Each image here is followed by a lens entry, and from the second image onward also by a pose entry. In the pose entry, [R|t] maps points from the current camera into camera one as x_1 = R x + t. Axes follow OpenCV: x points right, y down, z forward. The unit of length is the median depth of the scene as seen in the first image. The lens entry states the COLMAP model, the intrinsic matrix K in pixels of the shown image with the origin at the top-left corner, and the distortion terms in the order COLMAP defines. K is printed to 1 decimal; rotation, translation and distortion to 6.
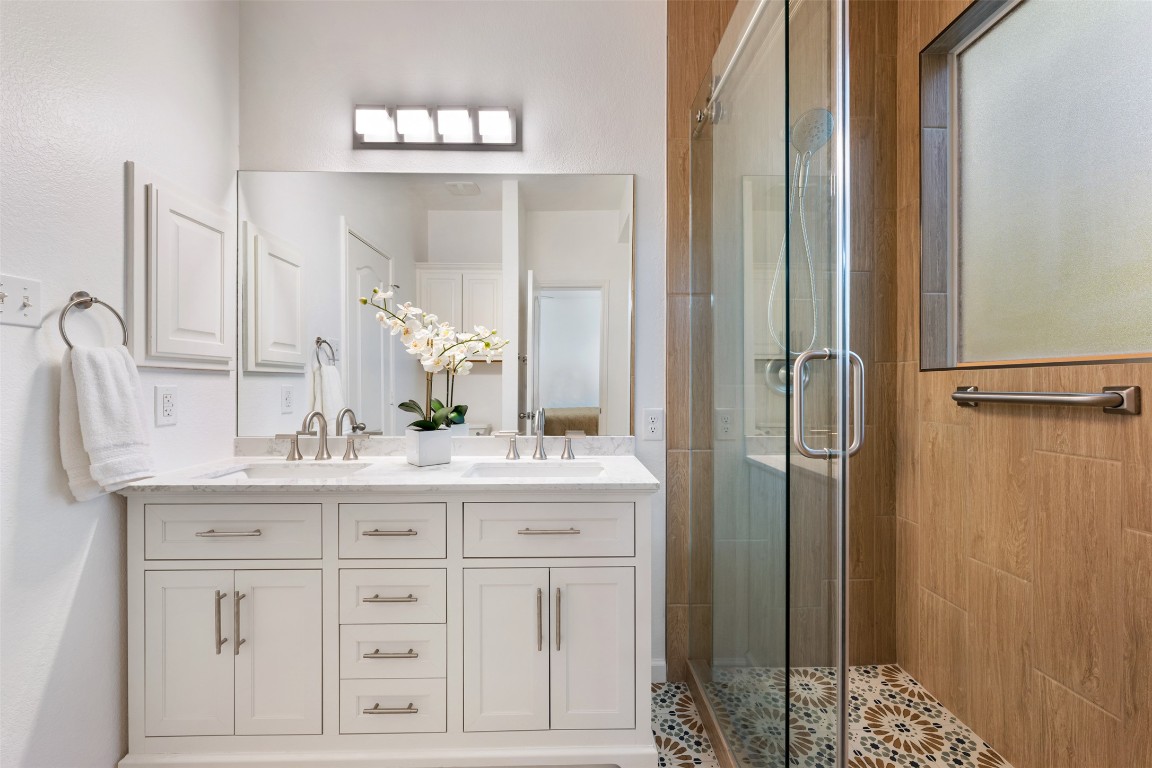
lens RADIAL K [[456.6, 0, 576.0], [0, 456.6, 384.0], [0, 0, 1]] dist [-0.001181, 0.000058]
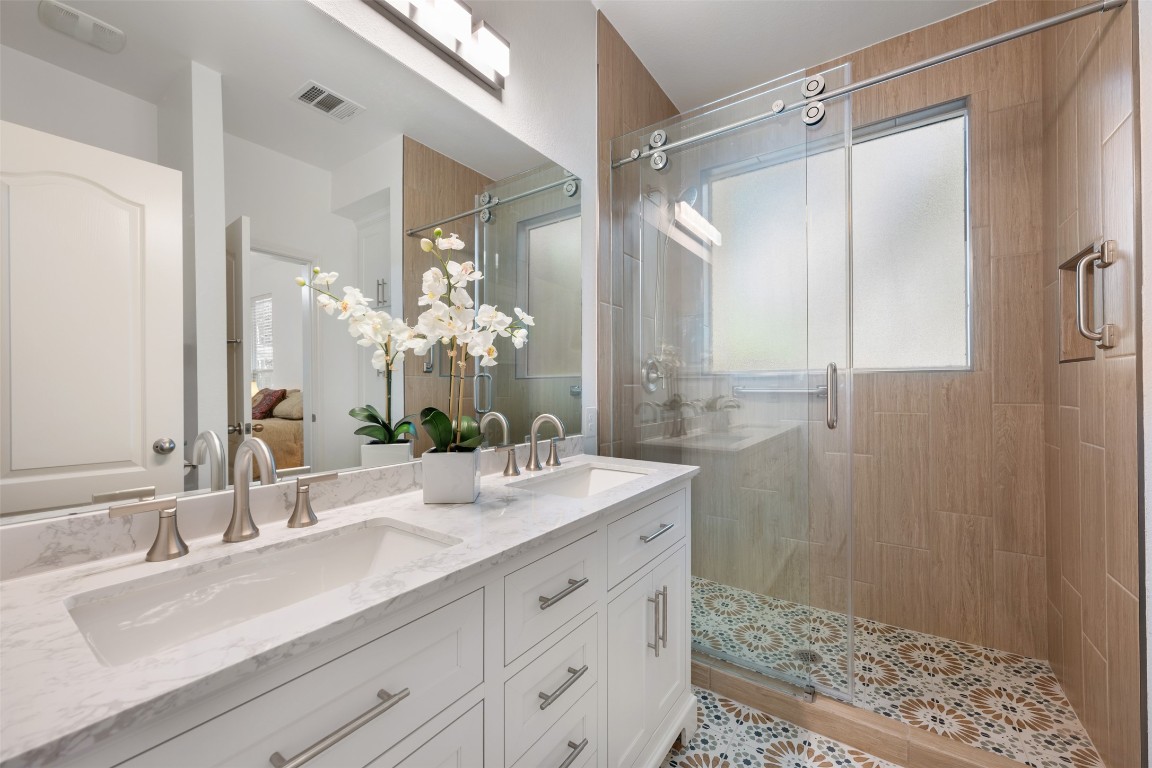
lens RADIAL K [[456.6, 0, 576.0], [0, 456.6, 384.0], [0, 0, 1]] dist [-0.001181, 0.000058]
pose [[0.589100, 0.001572, 0.808059, -0.876795], [0.000972, 0.999996, -0.002654, 0.004082], [-0.808060, 0.002349, 0.589096, 0.510494]]
